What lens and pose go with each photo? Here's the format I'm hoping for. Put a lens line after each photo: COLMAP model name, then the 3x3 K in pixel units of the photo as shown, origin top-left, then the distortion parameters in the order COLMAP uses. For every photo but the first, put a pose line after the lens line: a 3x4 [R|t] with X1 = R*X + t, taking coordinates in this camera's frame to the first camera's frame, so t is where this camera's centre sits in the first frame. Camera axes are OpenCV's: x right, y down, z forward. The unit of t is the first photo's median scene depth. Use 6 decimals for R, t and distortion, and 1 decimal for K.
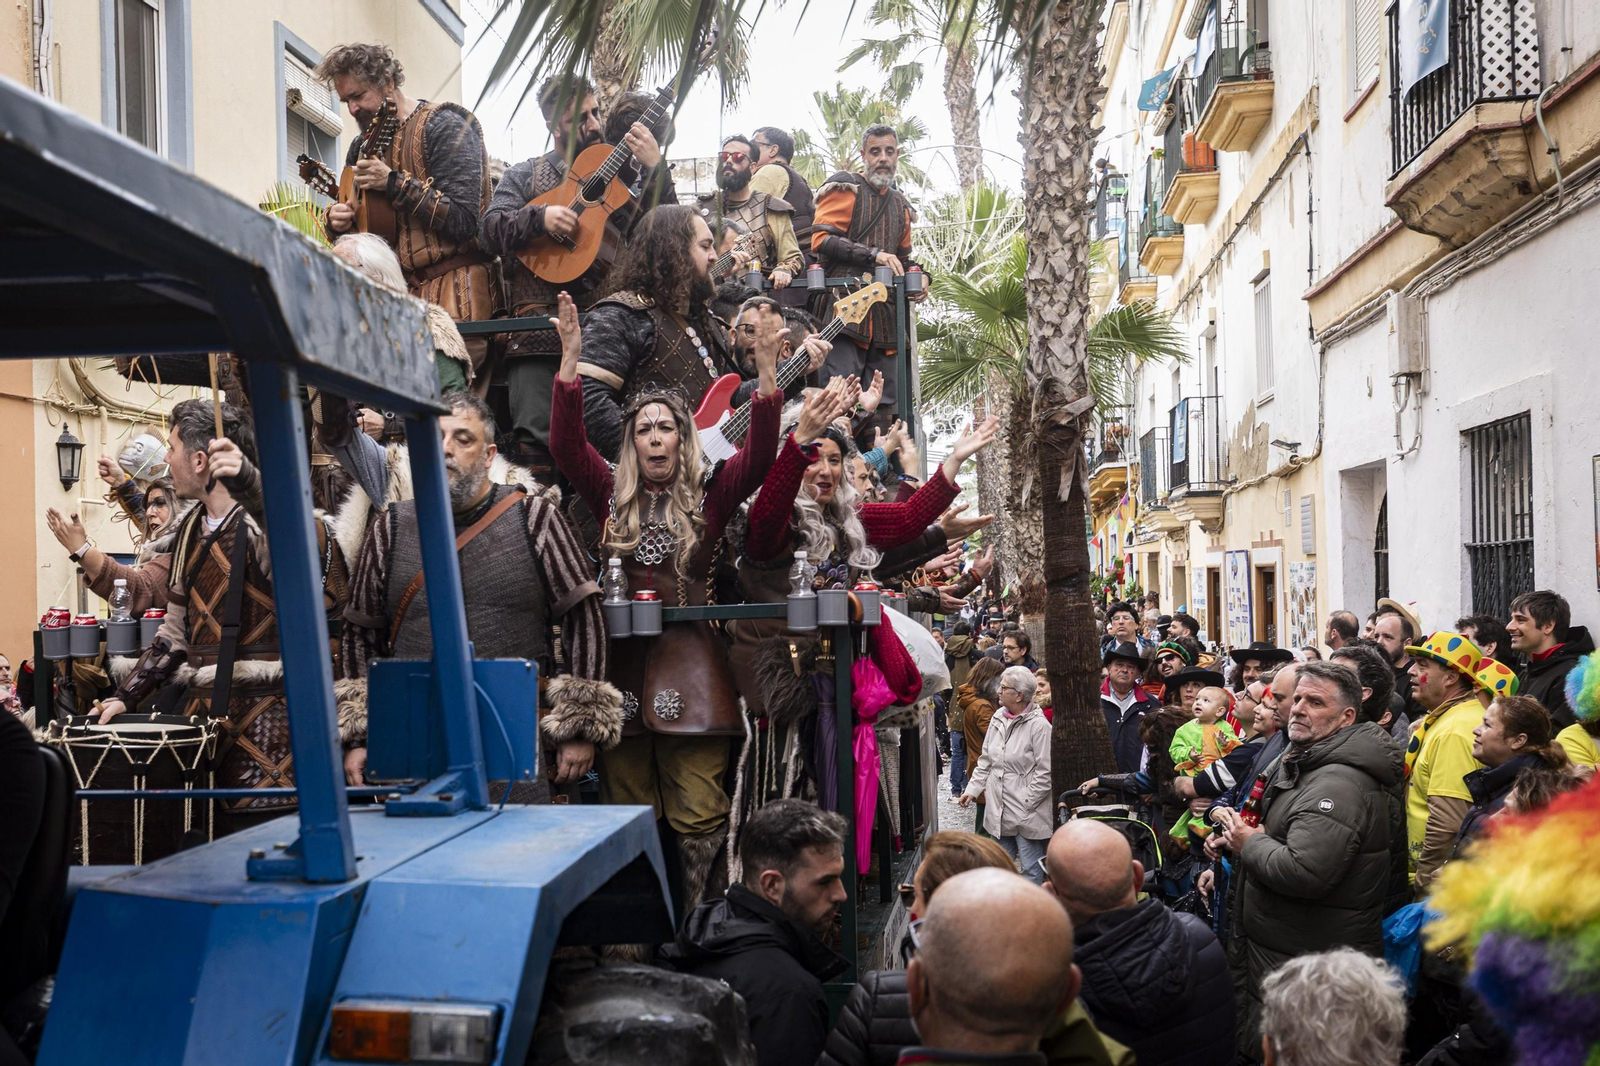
lens RADIAL K [[1552.6, 0, 797.8], [0, 1552.6, 539.0], [0, 0, 1]] dist [0.074017, 0.000000]
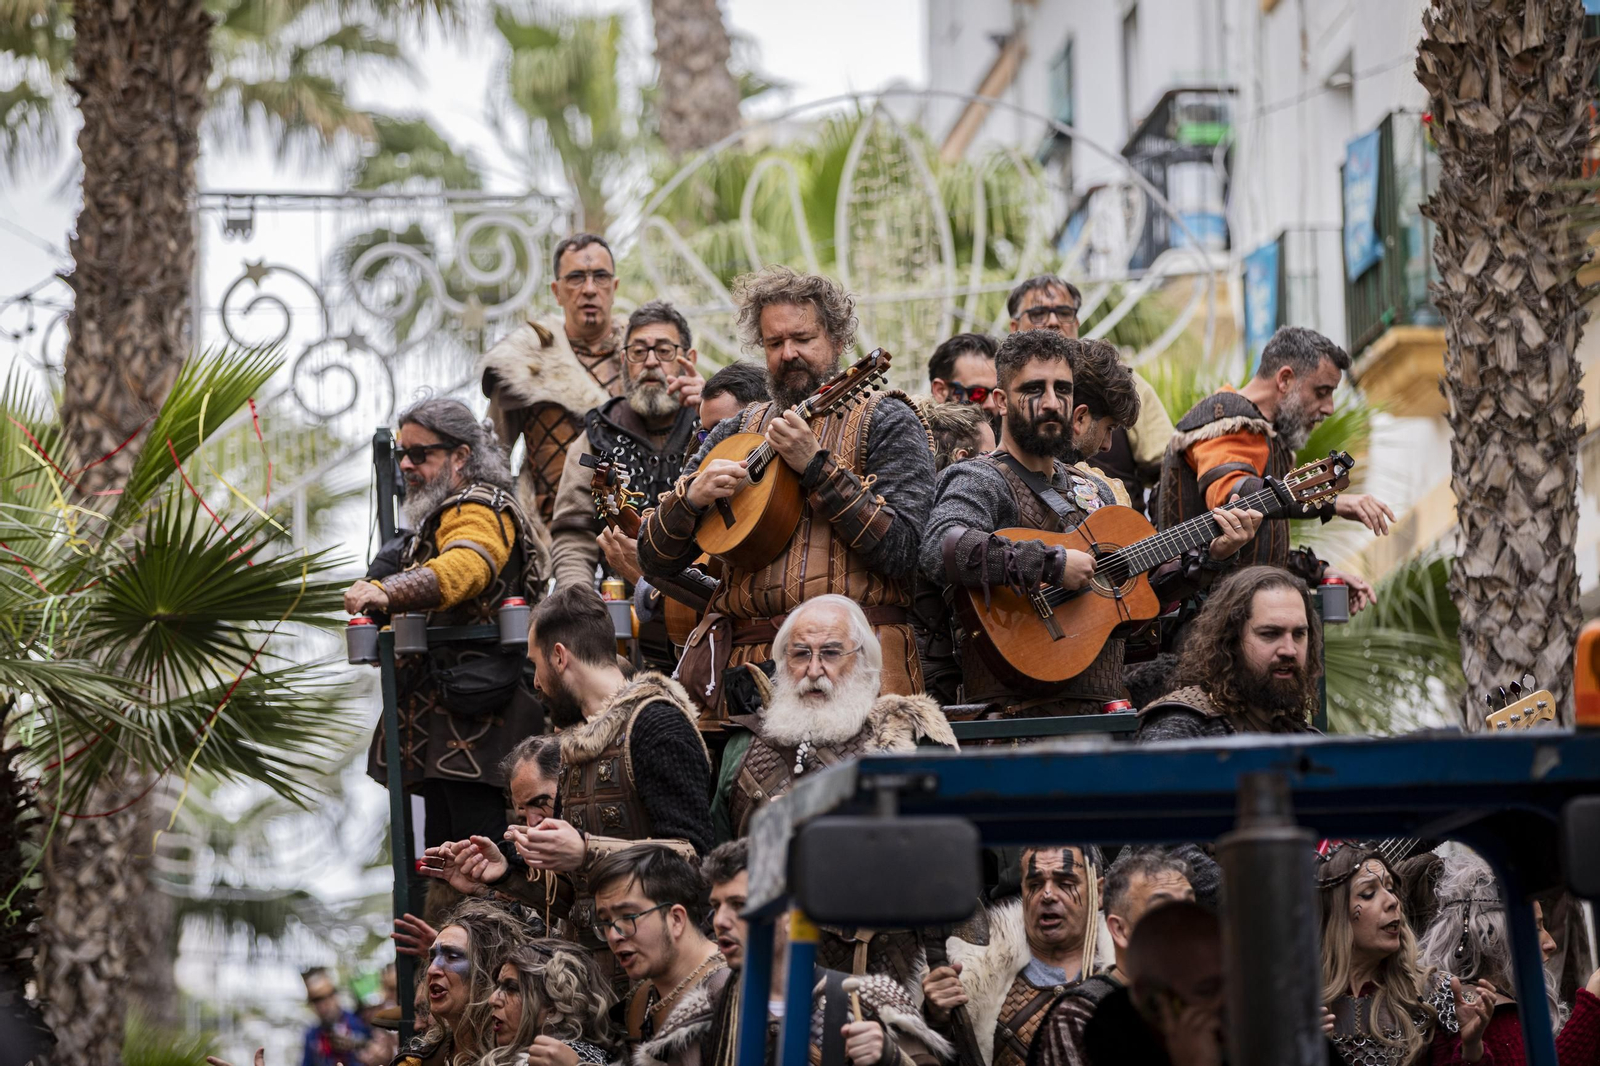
lens RADIAL K [[7587.1, 0, 799.9], [0, 7587.1, 530.7], [0, 0, 1]] dist [0.803026, 0.000000]
pose [[0.968861, 0.018805, 0.246891, -0.685295], [0.005226, 0.995337, -0.096320, 0.058716], [-0.247551, 0.094611, 0.964245, -1.366101]]
